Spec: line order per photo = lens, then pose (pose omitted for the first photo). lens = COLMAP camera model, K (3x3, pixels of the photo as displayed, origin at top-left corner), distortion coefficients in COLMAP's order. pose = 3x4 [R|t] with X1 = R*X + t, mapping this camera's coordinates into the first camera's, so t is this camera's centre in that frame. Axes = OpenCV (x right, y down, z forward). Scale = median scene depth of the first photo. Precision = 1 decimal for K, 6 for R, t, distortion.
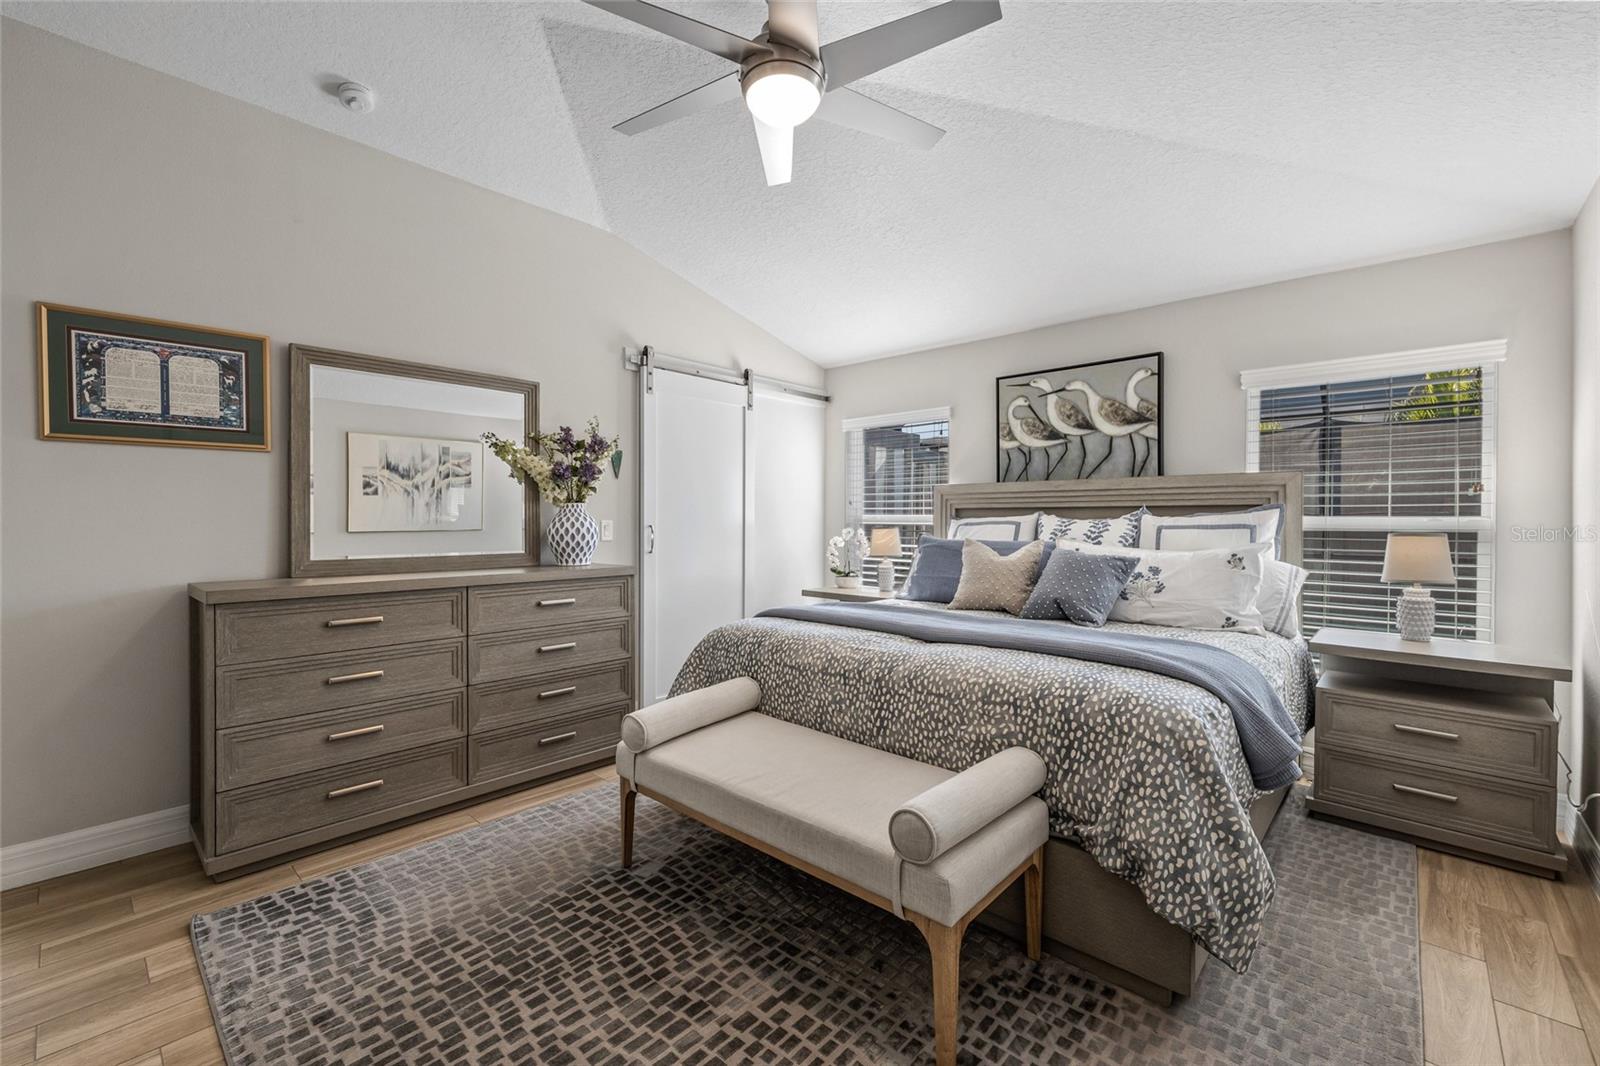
lens RADIAL K [[672.7, 0, 801.0], [0, 672.7, 530.9], [0, 0, 1]] dist [-0.000671, 0.000238]
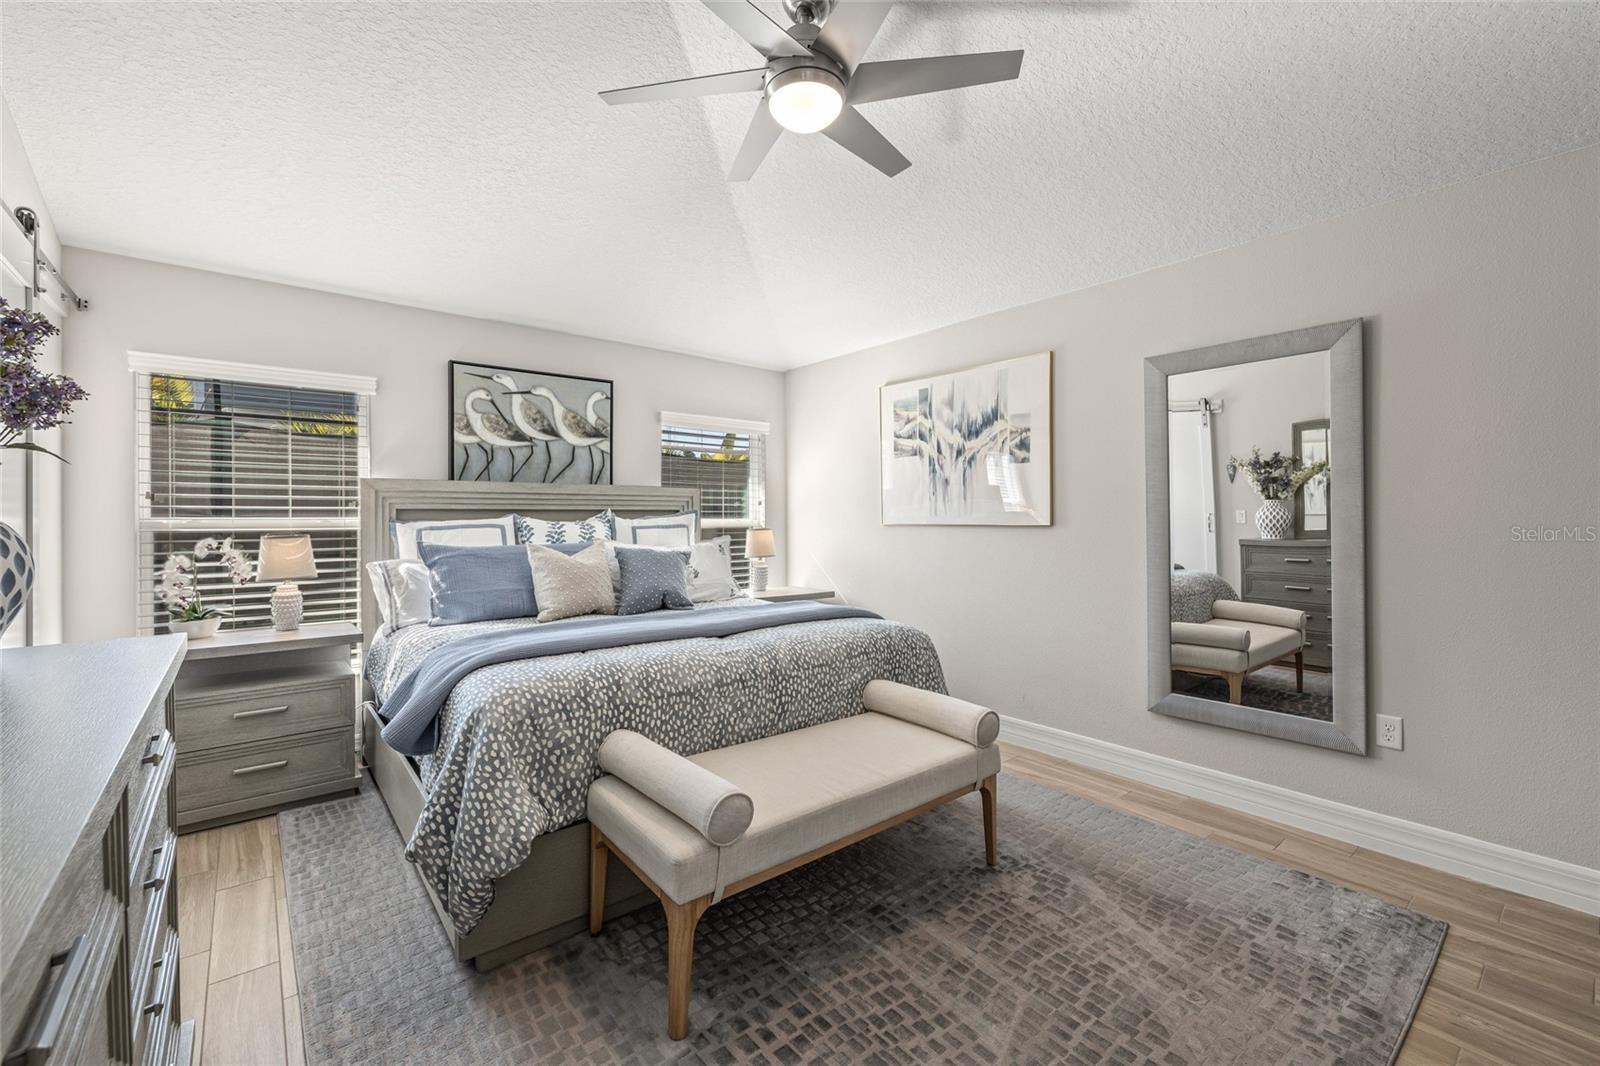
lens RADIAL K [[672.7, 0, 801.2], [0, 672.7, 519.5], [0, 0, 1]] dist [-0.000671, 0.000238]
pose [[0.142324, -0.003959, 0.989812, -0.594012], [0.022126, 0.999755, 0.000817, -0.013751], [-0.989573, 0.021784, 0.142377, 0.501100]]
